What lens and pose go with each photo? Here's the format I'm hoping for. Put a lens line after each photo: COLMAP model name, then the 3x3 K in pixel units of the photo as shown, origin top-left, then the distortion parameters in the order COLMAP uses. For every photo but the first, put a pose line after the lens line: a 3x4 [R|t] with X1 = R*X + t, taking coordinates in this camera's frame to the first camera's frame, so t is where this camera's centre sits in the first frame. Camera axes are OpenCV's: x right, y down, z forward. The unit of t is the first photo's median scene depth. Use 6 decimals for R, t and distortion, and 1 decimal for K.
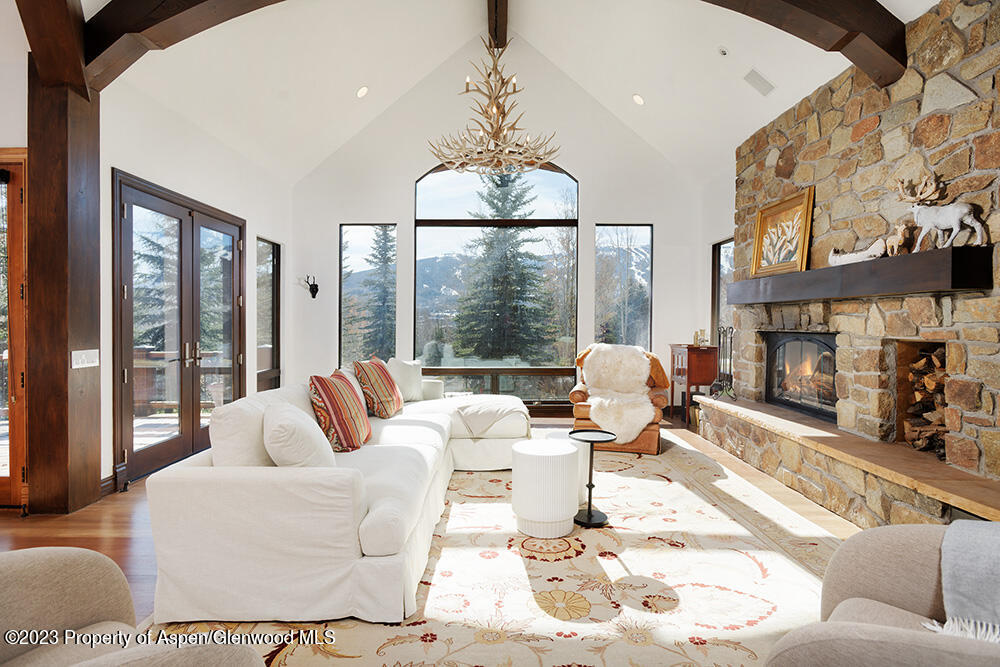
lens RADIAL K [[504.0, 0, 500.0], [0, 504.0, 333.5], [0, 0, 1]] dist [-0.002994, 0.000405]
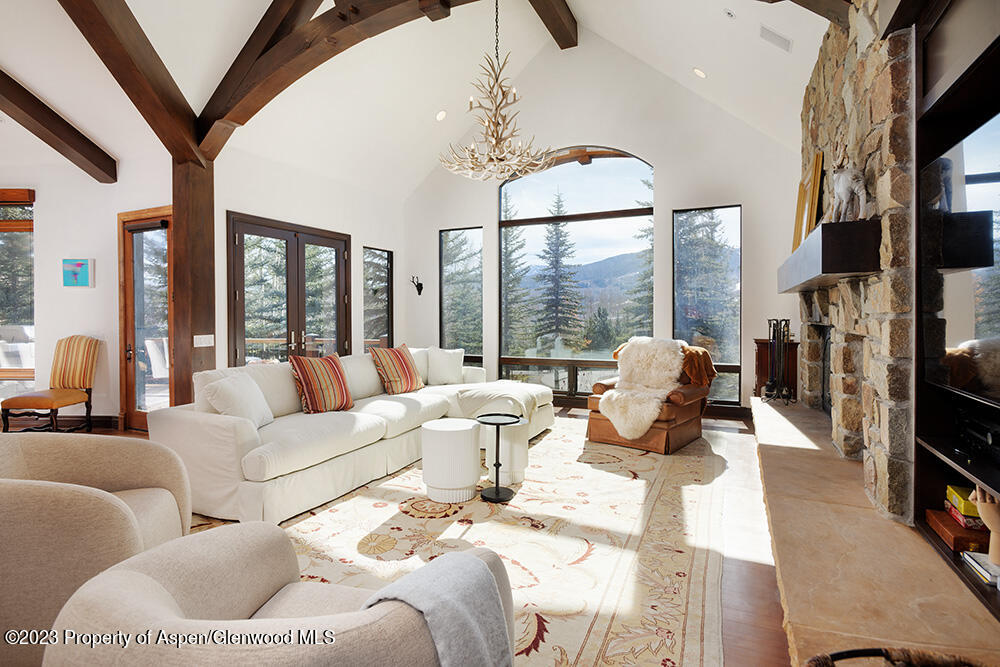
lens RADIAL K [[508.0, 0, 492.1], [0, 508.0, 326.3], [0, 0, 1]] dist [-0.000136, 0.000137]
pose [[0.903201, 0.004918, -0.429190, 0.589550], [-0.004906, 0.999987, 0.001136, 0.000750], [0.429190, 0.001080, 0.903213, -0.000684]]
